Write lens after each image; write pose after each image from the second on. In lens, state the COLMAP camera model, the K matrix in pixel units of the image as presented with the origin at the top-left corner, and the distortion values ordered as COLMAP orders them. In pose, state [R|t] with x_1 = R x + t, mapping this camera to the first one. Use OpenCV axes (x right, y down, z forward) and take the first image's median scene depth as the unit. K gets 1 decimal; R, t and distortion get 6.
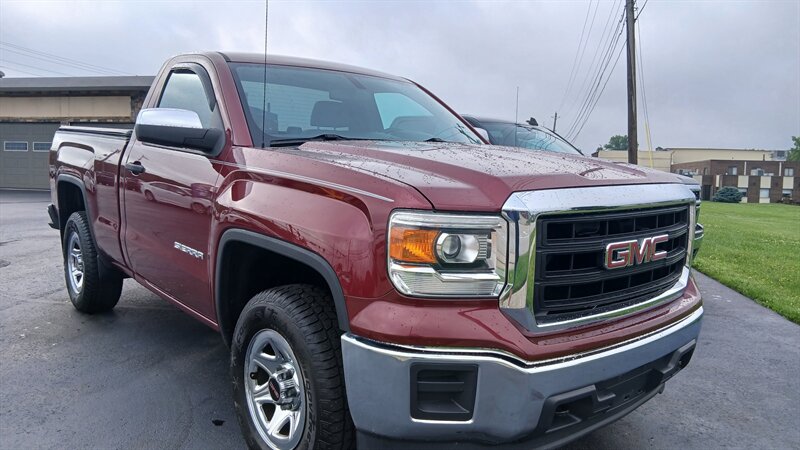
lens RADIAL K [[610.3, 0, 398.1], [0, 610.3, 224.3], [0, 0, 1]] dist [0.114311, -0.203193]
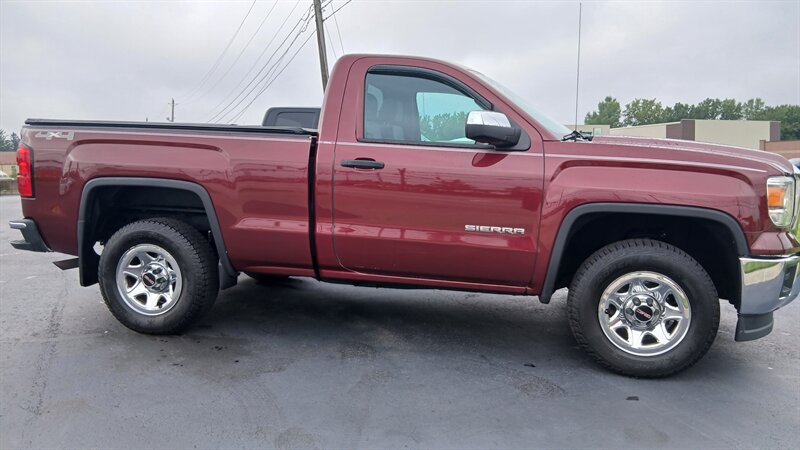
lens RADIAL K [[616.9, 0, 400.0], [0, 616.9, 225.0], [0, 0, 1]] dist [0.141929, -0.268588]
pose [[0.796986, -0.097847, 0.596020, -1.718711], [0.086685, 0.995105, 0.047450, -0.056368], [-0.597745, 0.013849, 0.801567, 0.218988]]
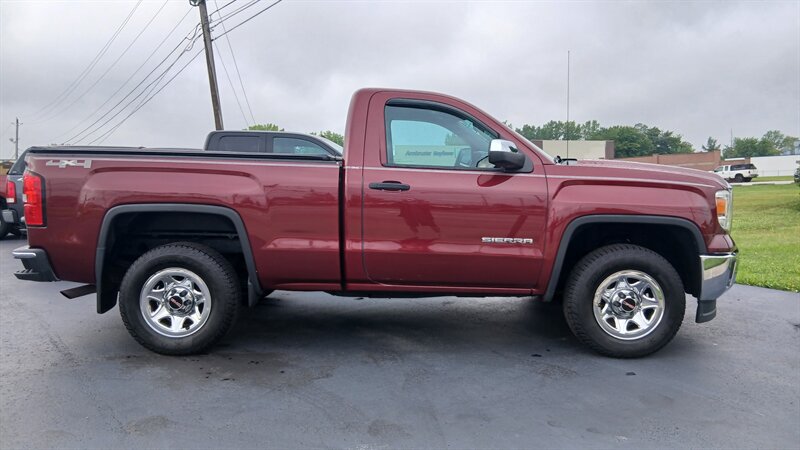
lens RADIAL K [[616.9, 0, 400.0], [0, 616.9, 225.0], [0, 0, 1]] dist [0.141929, -0.268588]
pose [[0.646692, -0.102104, 0.755886, -2.231184], [0.111557, 0.993005, 0.038691, -0.106858], [-0.754549, 0.059303, 0.653559, 0.383024]]
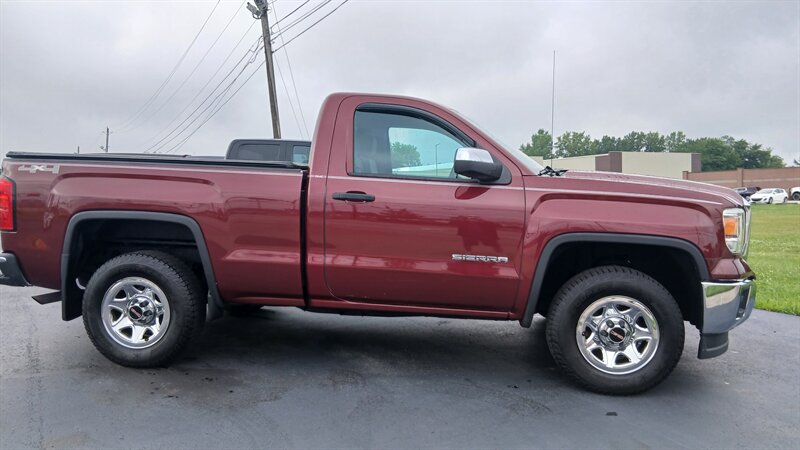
lens RADIAL K [[615.0, 0, 400.0], [0, 615.0, 225.0], [0, 0, 1]] dist [0.121649, -0.219067]
pose [[0.735456, -0.074400, 0.673476, -1.883016], [0.091541, 0.995751, 0.010037, -0.078375], [-0.671361, 0.054269, 0.739141, 0.243524]]
